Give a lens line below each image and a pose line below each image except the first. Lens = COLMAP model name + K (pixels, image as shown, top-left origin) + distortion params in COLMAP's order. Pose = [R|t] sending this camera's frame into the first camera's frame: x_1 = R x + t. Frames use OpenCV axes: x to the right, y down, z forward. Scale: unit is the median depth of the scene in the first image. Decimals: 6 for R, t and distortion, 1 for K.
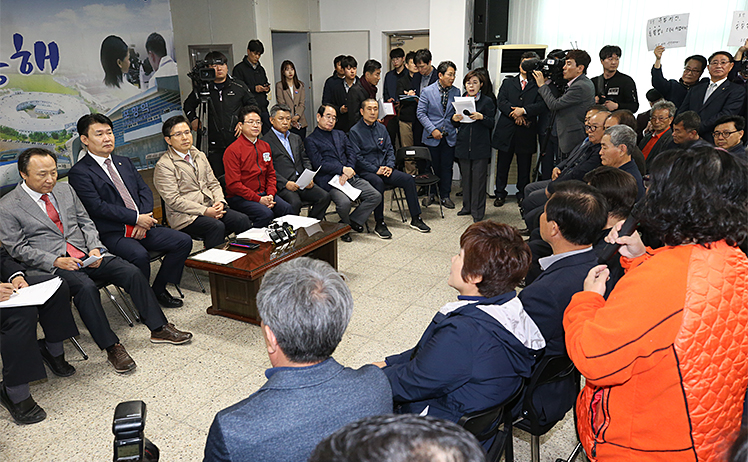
lens RADIAL K [[600.2, 0, 377.3], [0, 600.2, 228.5], [0, 0, 1]] dist [0.046373, 0.029778]
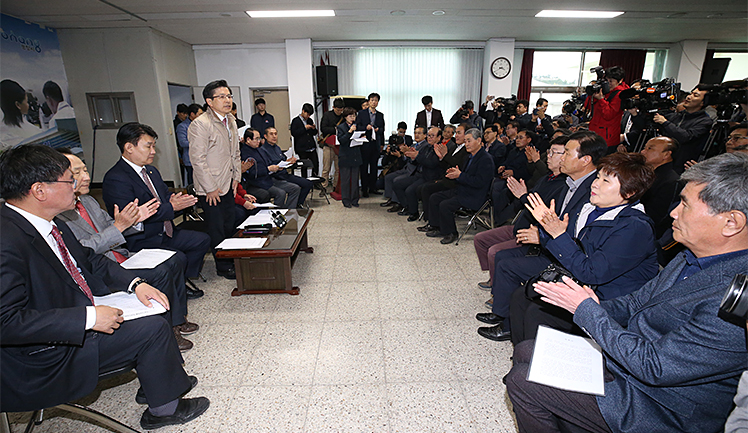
lens RADIAL K [[347.5, 0, 377.9], [0, 347.5, 205.7], [0, 0, 1]] dist [-0.016425, 0.005242]
pose [[0.853745, -0.128792, 0.504512, -0.264601], [0.150635, 0.988586, -0.002541, 0.008868], [-0.498426, 0.078167, 0.863401, 0.200478]]
